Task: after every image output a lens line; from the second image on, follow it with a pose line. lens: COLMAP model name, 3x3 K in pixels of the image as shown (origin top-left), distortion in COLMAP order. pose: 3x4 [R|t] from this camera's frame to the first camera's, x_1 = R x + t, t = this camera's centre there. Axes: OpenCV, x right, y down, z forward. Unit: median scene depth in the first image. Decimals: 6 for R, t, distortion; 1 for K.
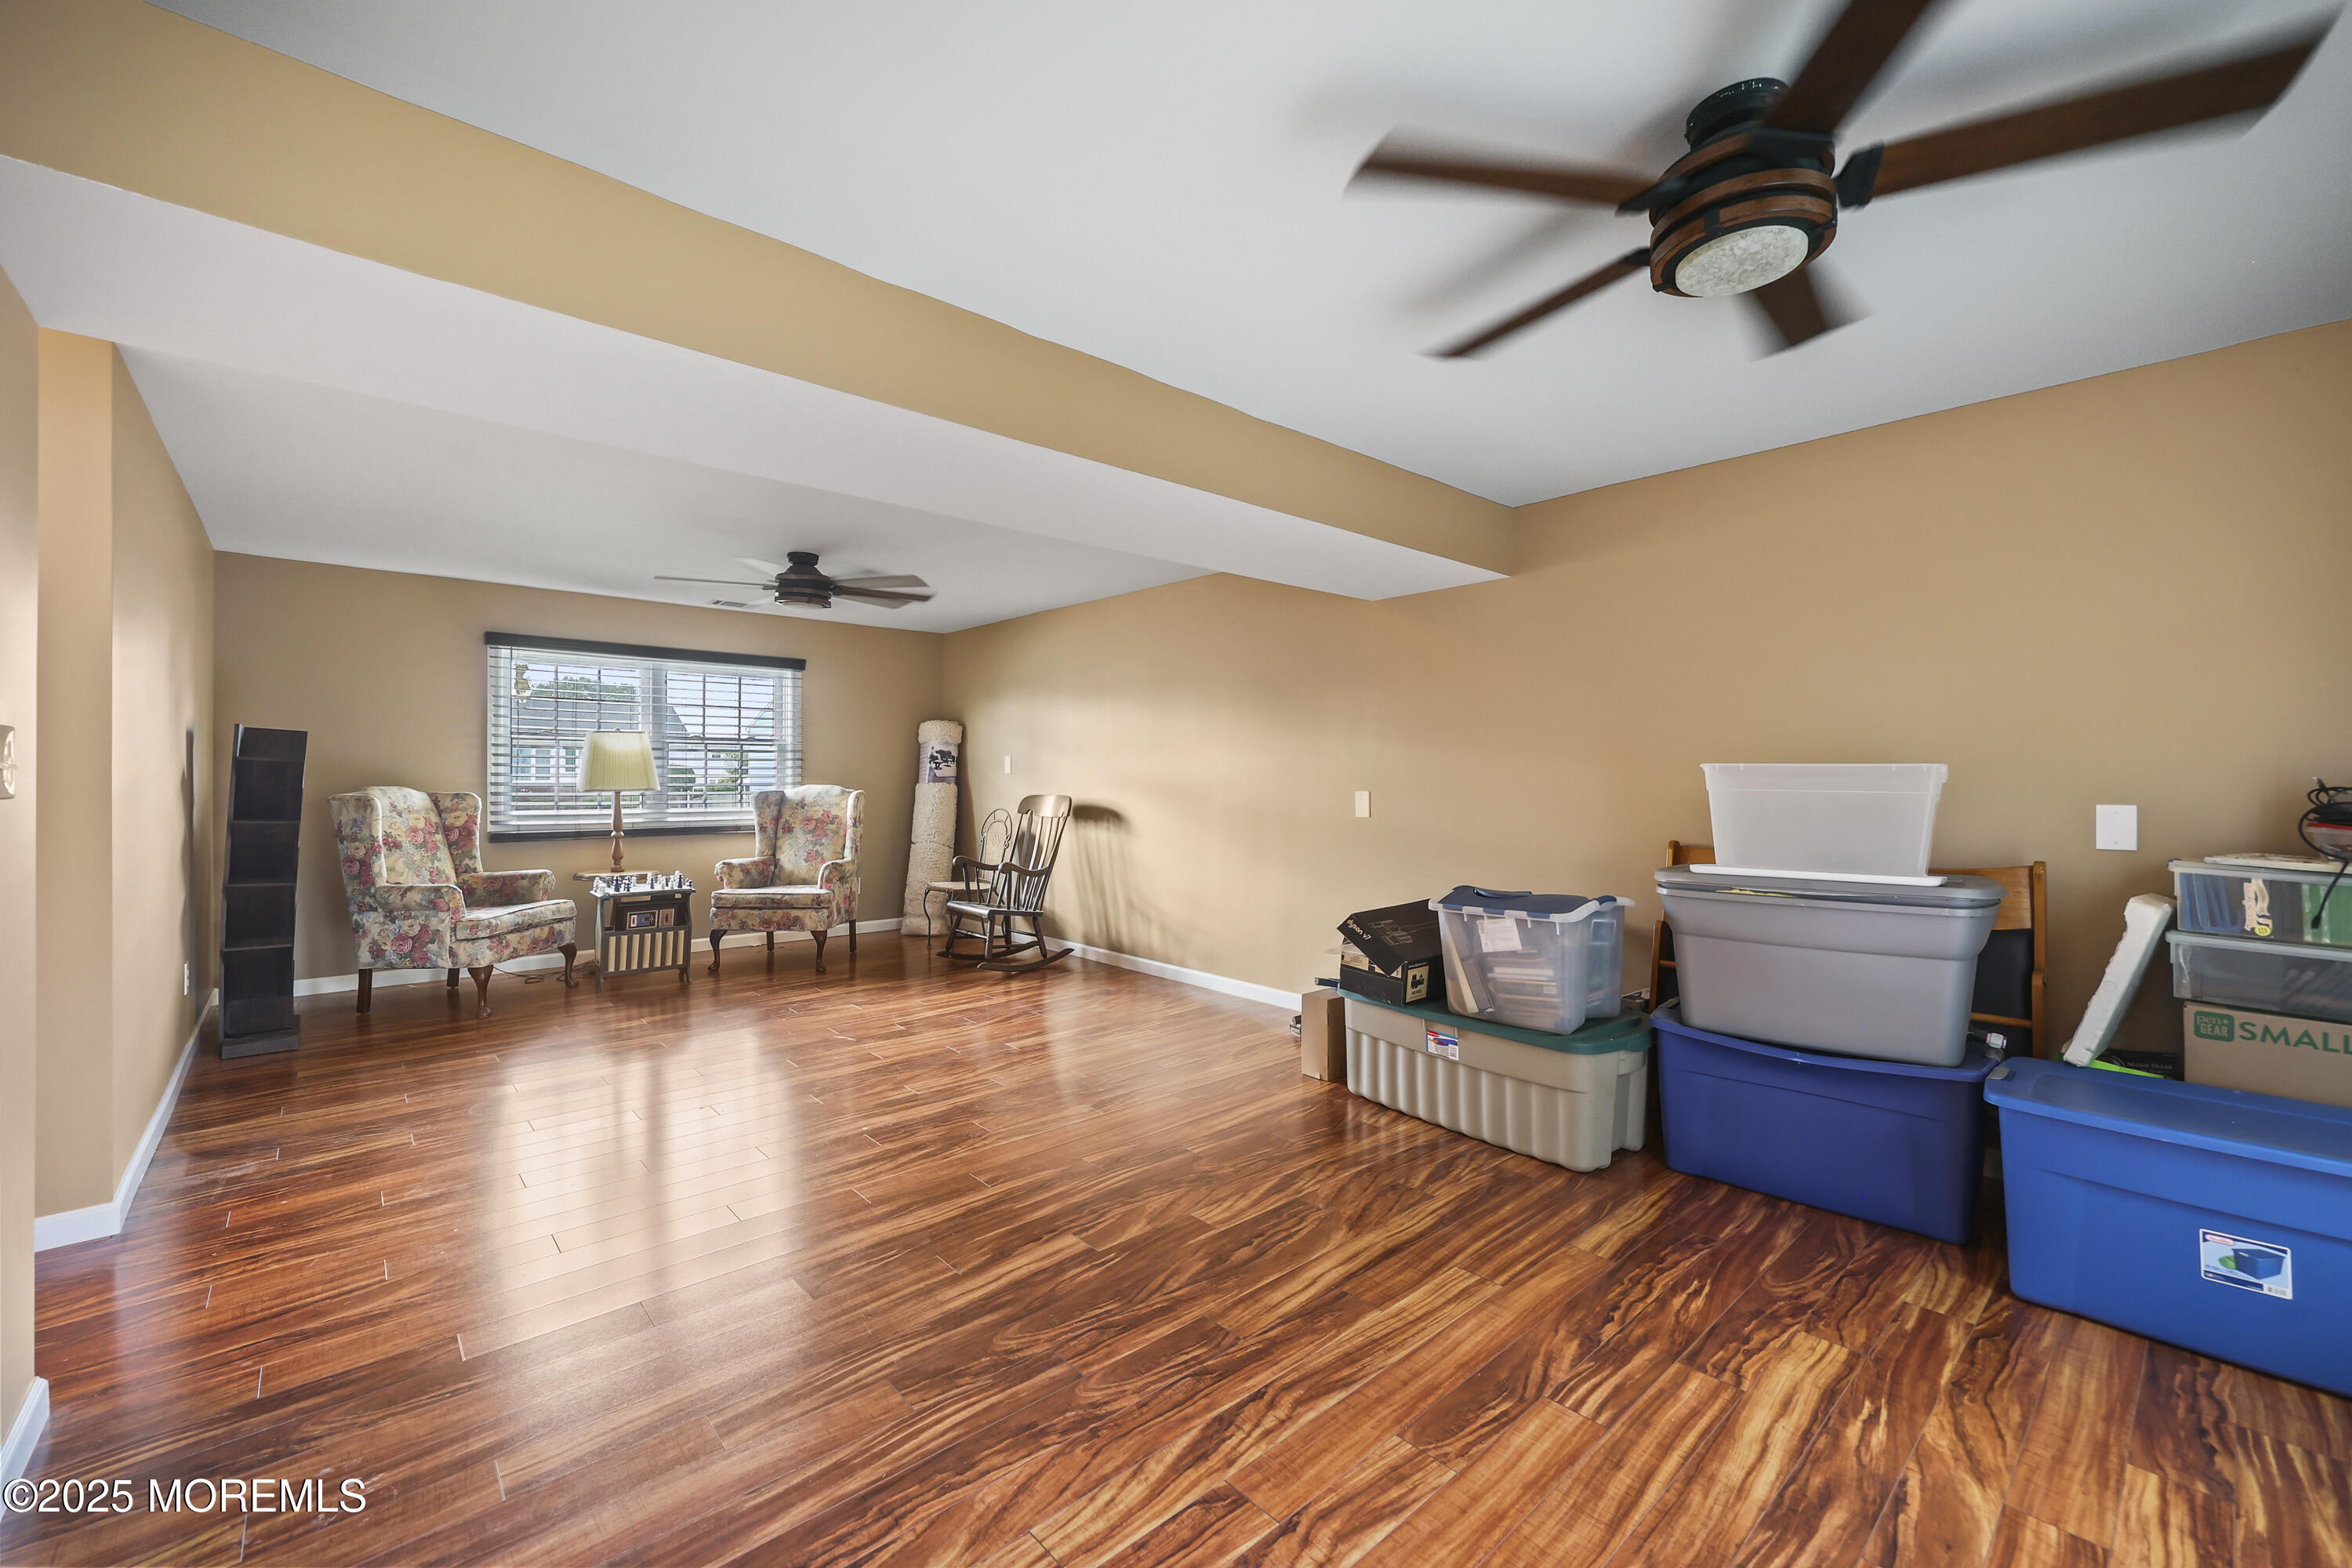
lens RADIAL K [[953.1, 0, 1188.1], [0, 953.1, 775.0], [0, 0, 1]] dist [0.000553, 0.000008]
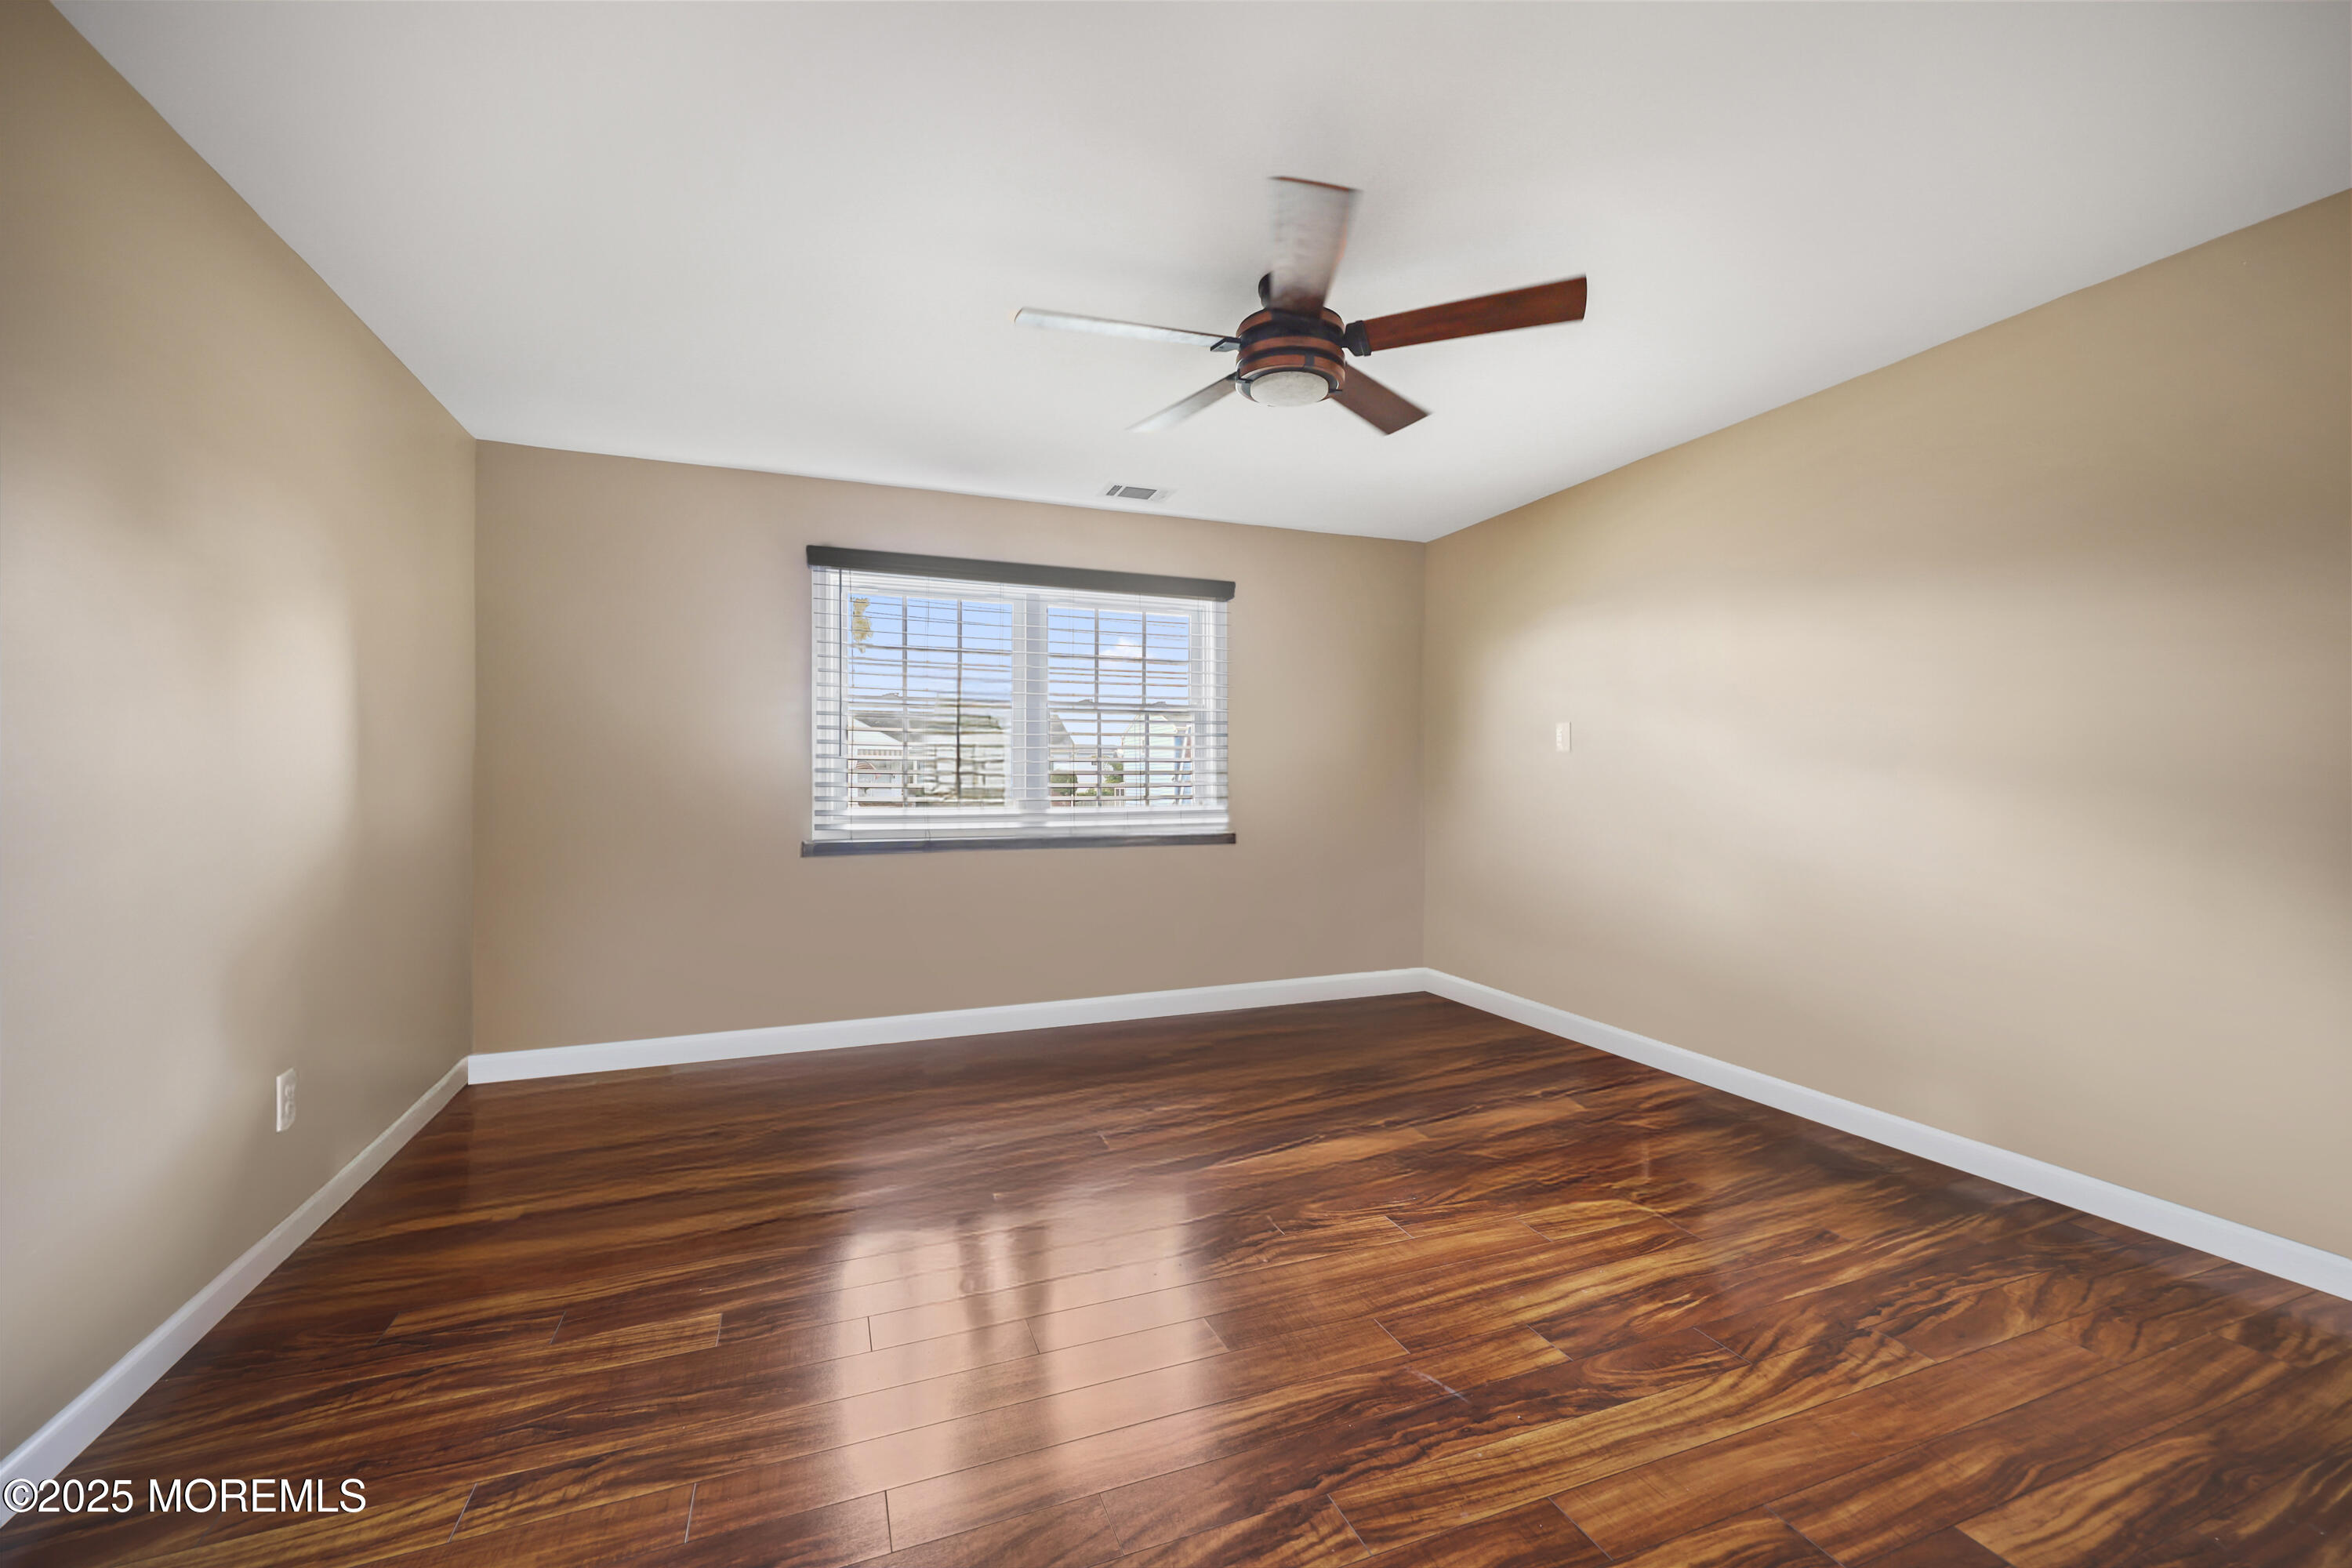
lens RADIAL K [[953.1, 0, 1188.1], [0, 953.1, 775.0], [0, 0, 1]] dist [0.000553, 0.000008]
pose [[0.934772, -0.006576, -0.355188, -0.239539], [0.004569, 0.999968, -0.006491, 0.018447], [0.355220, 0.004445, 0.934772, 0.454732]]
